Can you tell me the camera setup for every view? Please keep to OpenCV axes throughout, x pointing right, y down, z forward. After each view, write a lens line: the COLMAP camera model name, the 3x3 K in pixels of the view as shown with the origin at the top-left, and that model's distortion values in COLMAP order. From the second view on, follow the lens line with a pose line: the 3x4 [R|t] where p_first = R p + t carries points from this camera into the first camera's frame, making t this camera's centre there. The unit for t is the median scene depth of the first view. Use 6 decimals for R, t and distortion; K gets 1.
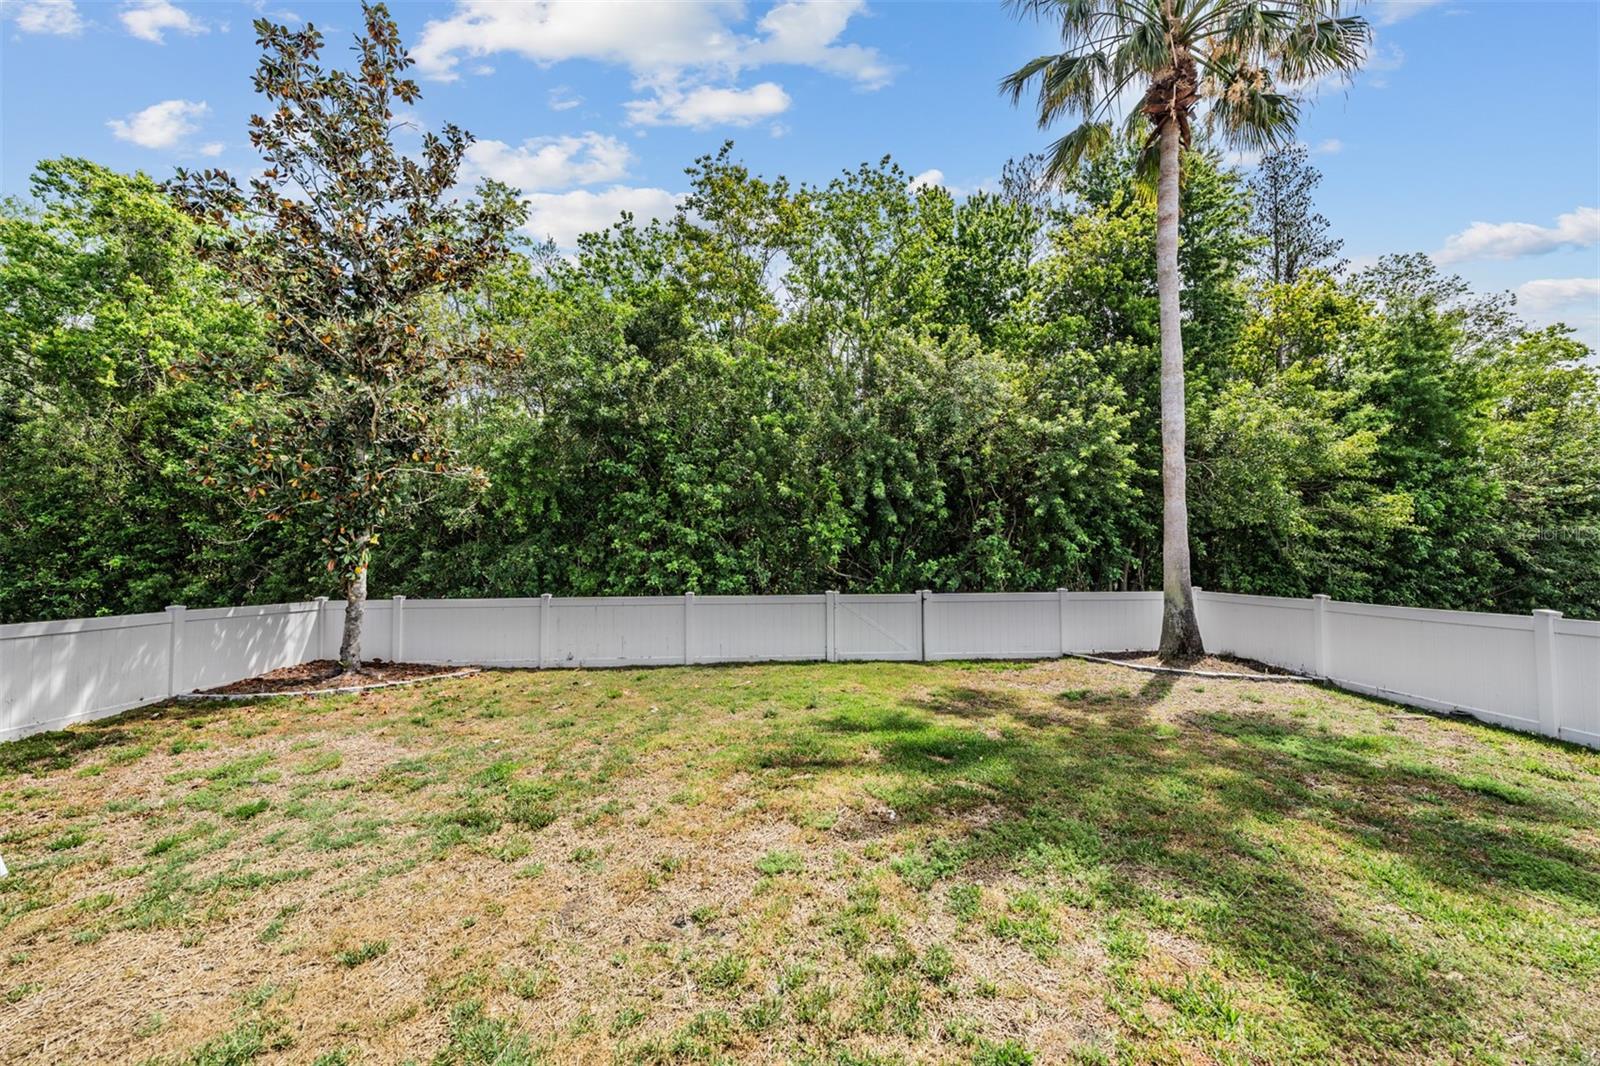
lens RADIAL K [[596.3, 0, 797.6], [0, 596.3, 526.2], [0, 0, 1]] dist [-0.002820, -0.000214]
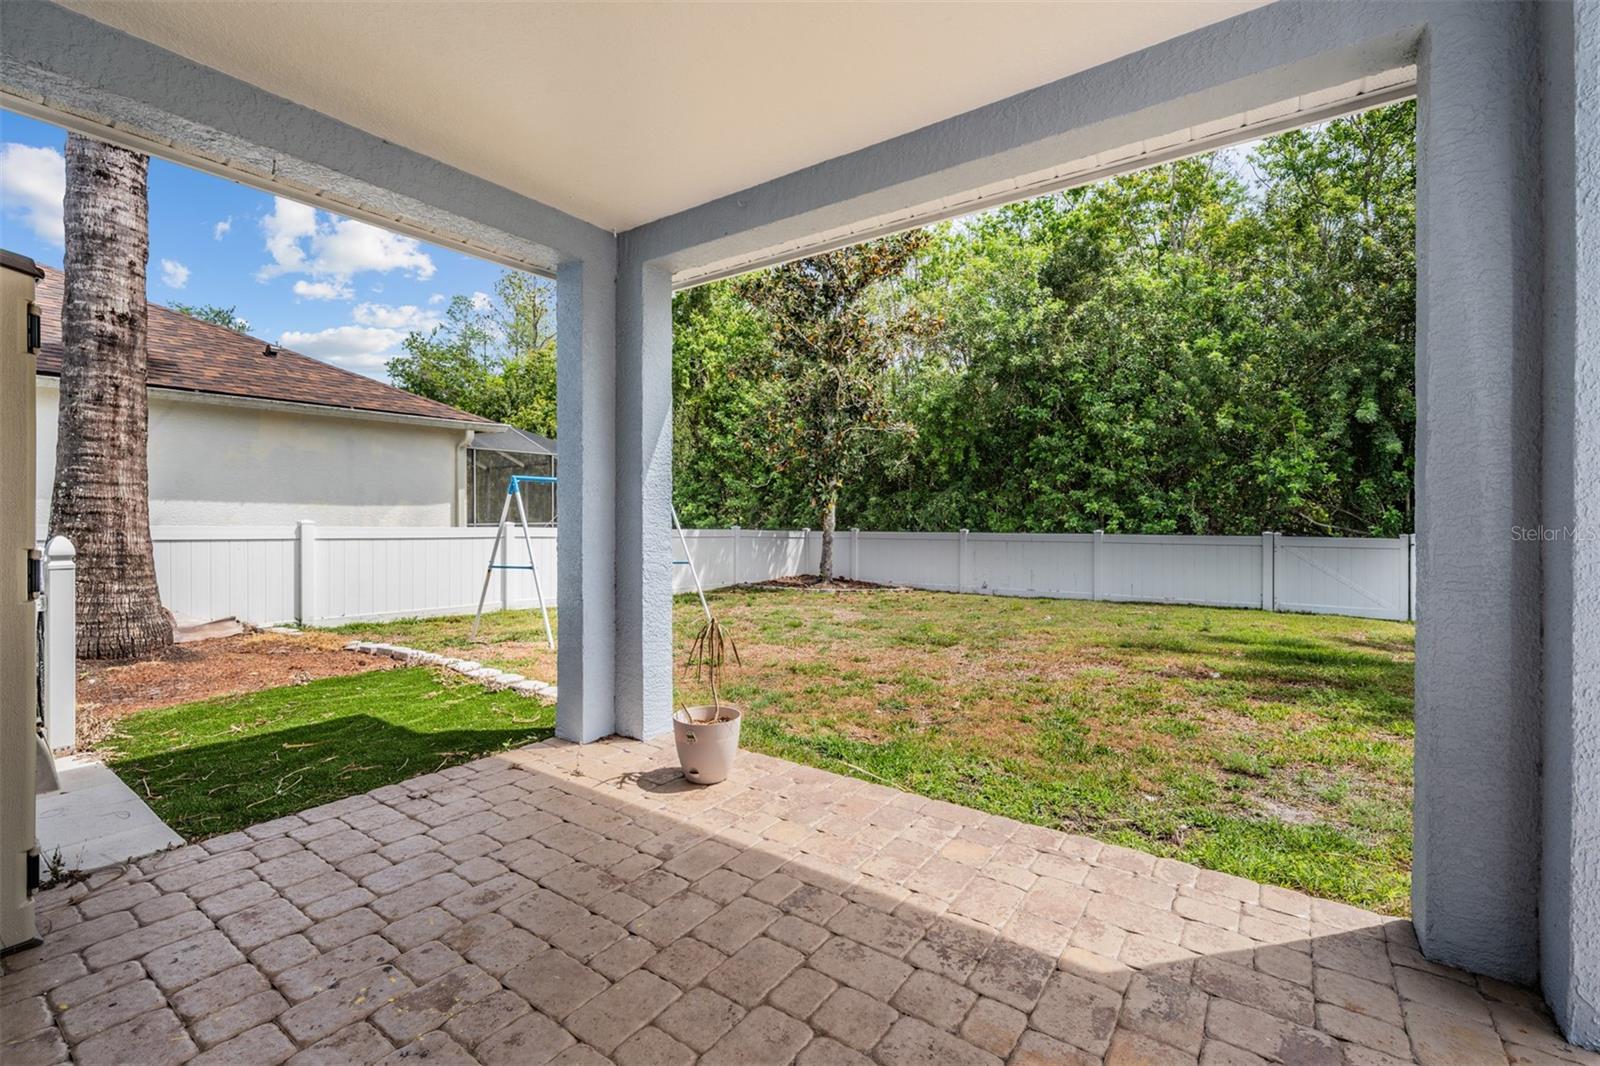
lens RADIAL K [[698.4, 0, 783.8], [0, 698.4, 517.5], [0, 0, 1]] dist [-0.001088, 0.000093]
pose [[0.782310, 0.006560, -0.622855, 0.143177], [0.020708, 0.999118, 0.036532, 0.036023], [0.622545, -0.041478, 0.781484, -0.263984]]
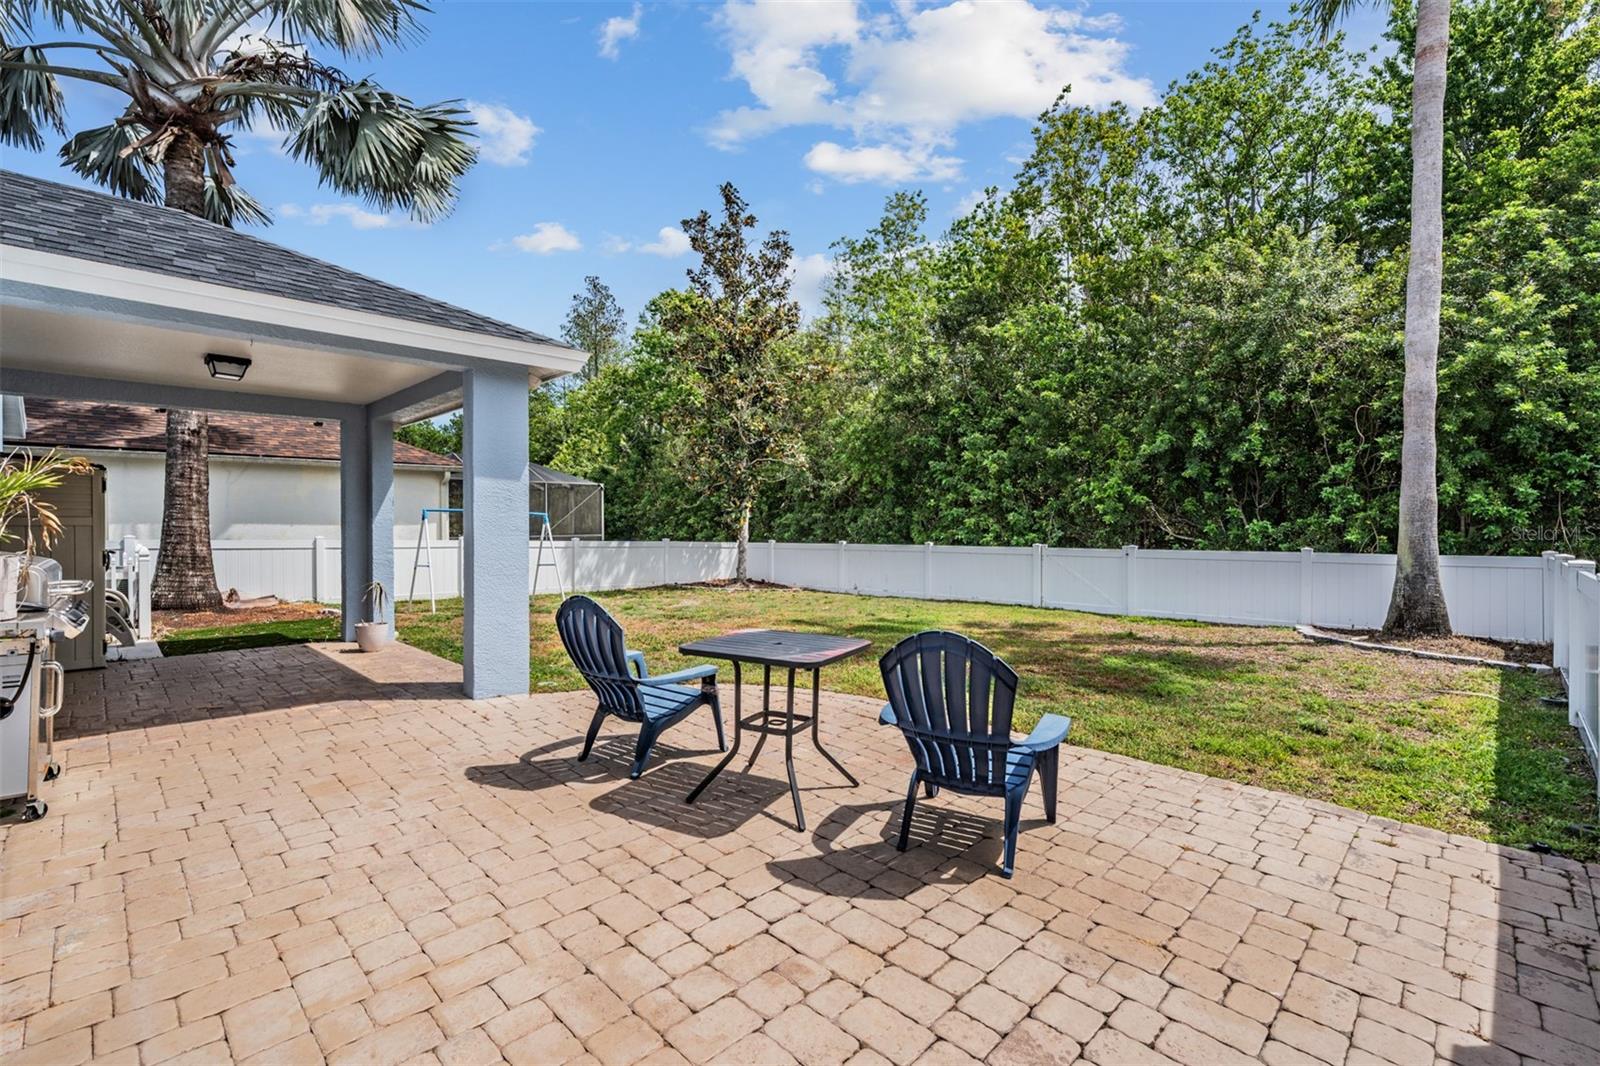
lens RADIAL K [[715.5, 0, 800.0], [0, 715.5, 533.0], [0, 0, 1]] dist [-0.014646, -0.000106]
pose [[0.674477, 0.012141, -0.738196, 0.766378], [0.028437, 0.998696, 0.042408, 0.021023], [0.737748, -0.049595, 0.673252, -0.205307]]
